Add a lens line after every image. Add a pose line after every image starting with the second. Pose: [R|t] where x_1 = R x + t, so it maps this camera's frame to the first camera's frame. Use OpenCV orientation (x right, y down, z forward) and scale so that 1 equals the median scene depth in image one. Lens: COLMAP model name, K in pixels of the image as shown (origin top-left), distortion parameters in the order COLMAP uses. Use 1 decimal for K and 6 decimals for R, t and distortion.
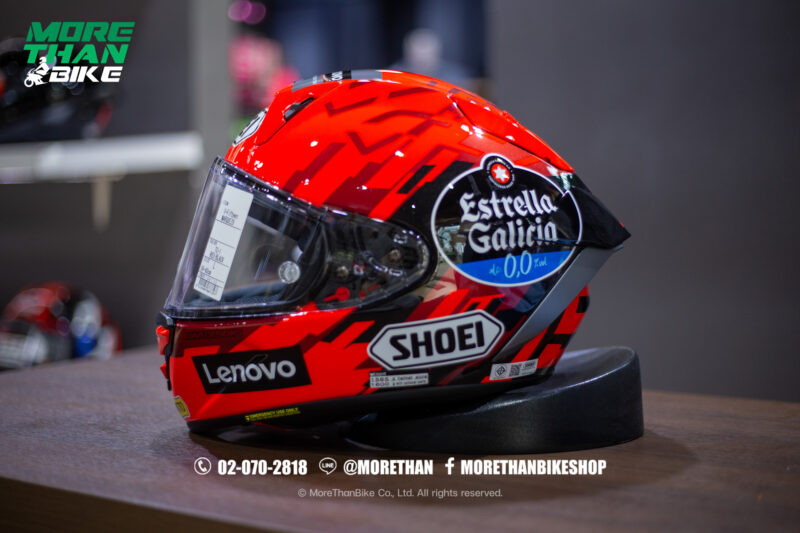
lens RADIAL K [[1148.0, 0, 400.0], [0, 1148.0, 266.5], [0, 0, 1]] dist [0.011801, -0.001362]
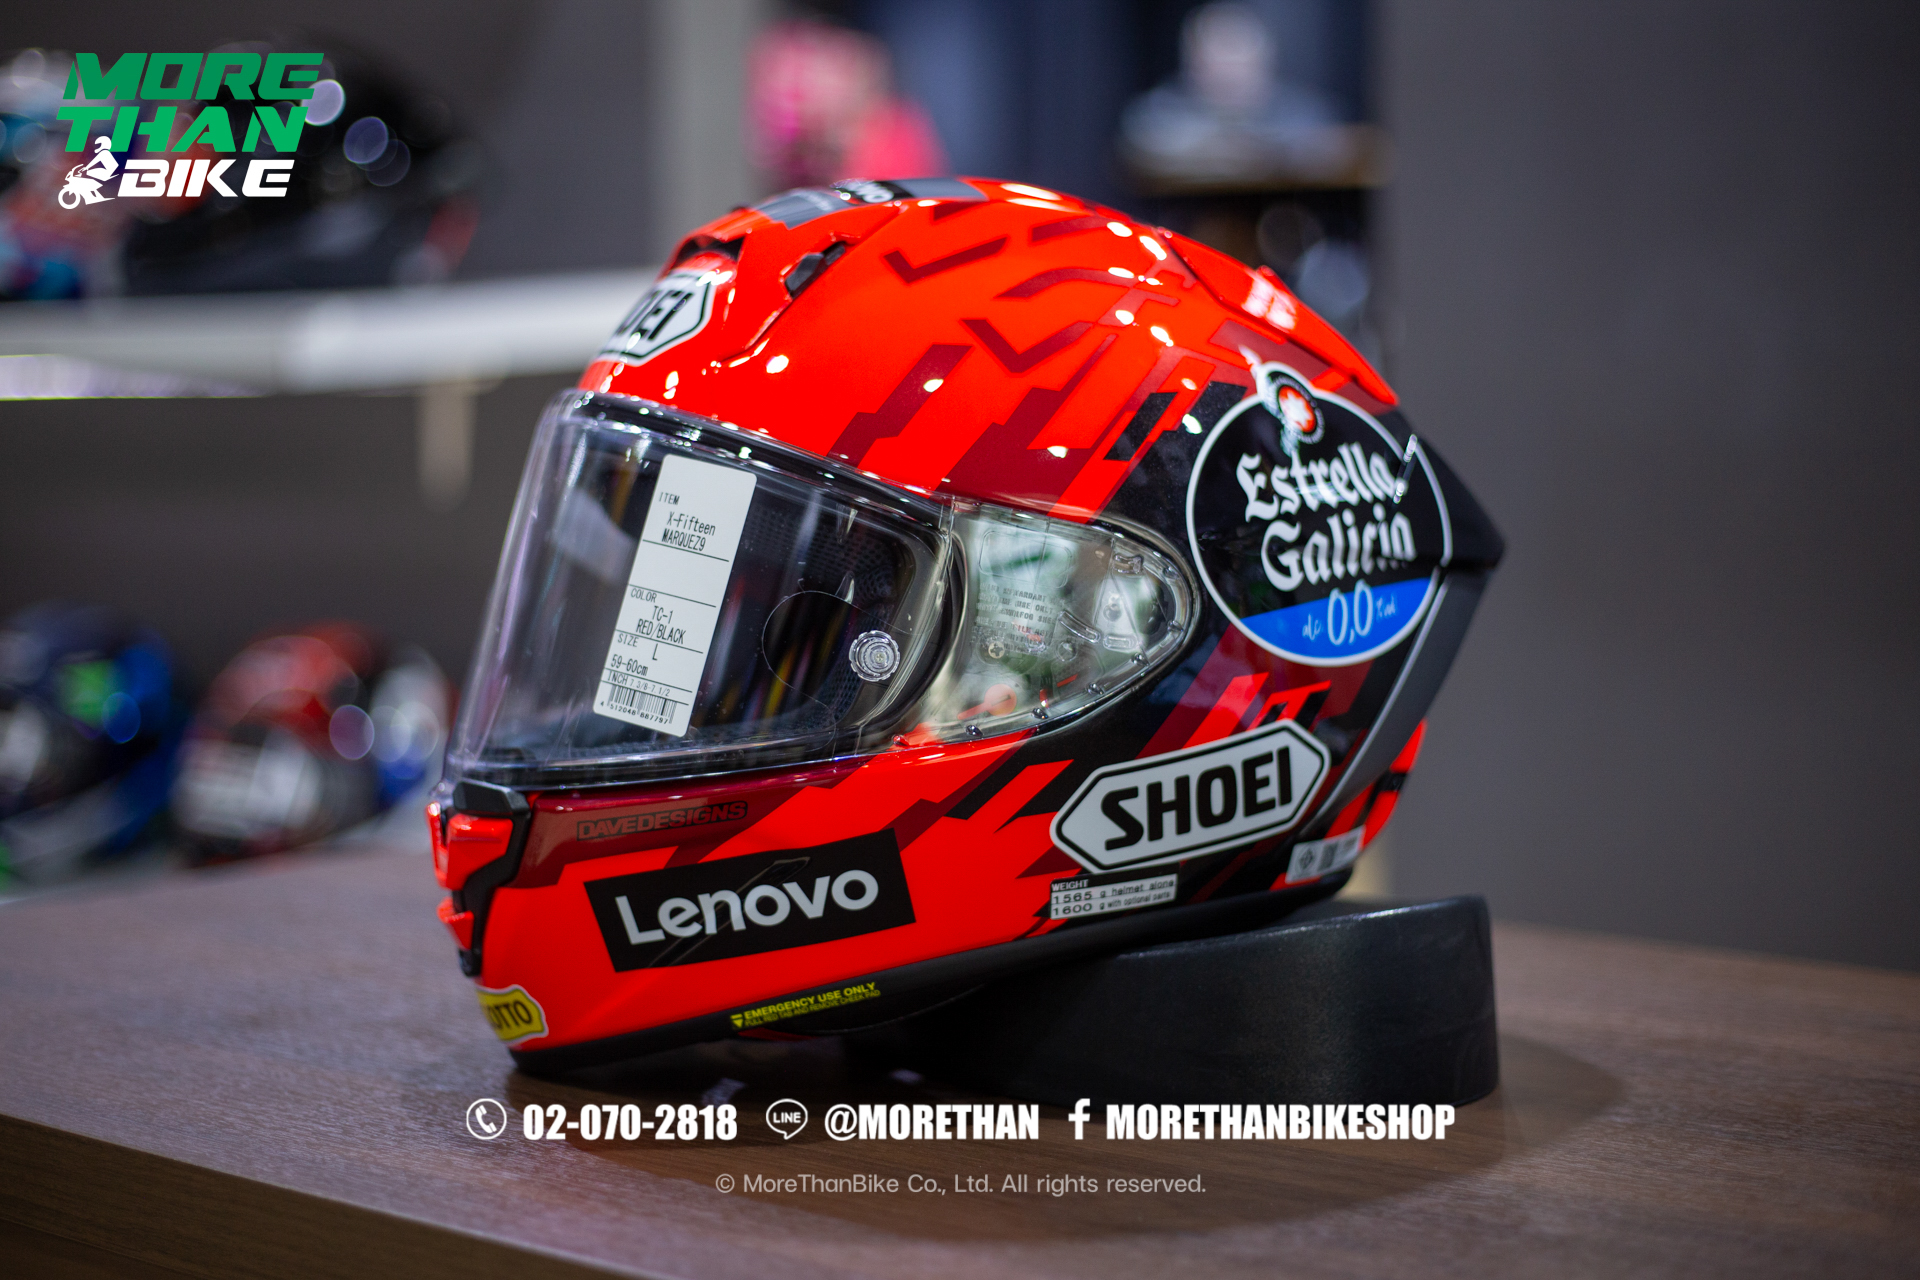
lens RADIAL K [[2755.2, 0, 960.0], [0, 2755.2, 640.0], [0, 0, 1]] dist [0.011801, -0.001362]
pose [[0.951402, -0.048707, 0.304076, -0.363380], [0.053942, 0.998505, -0.008835, 0.009664], [-0.303192, 0.024808, 0.952607, 0.036117]]
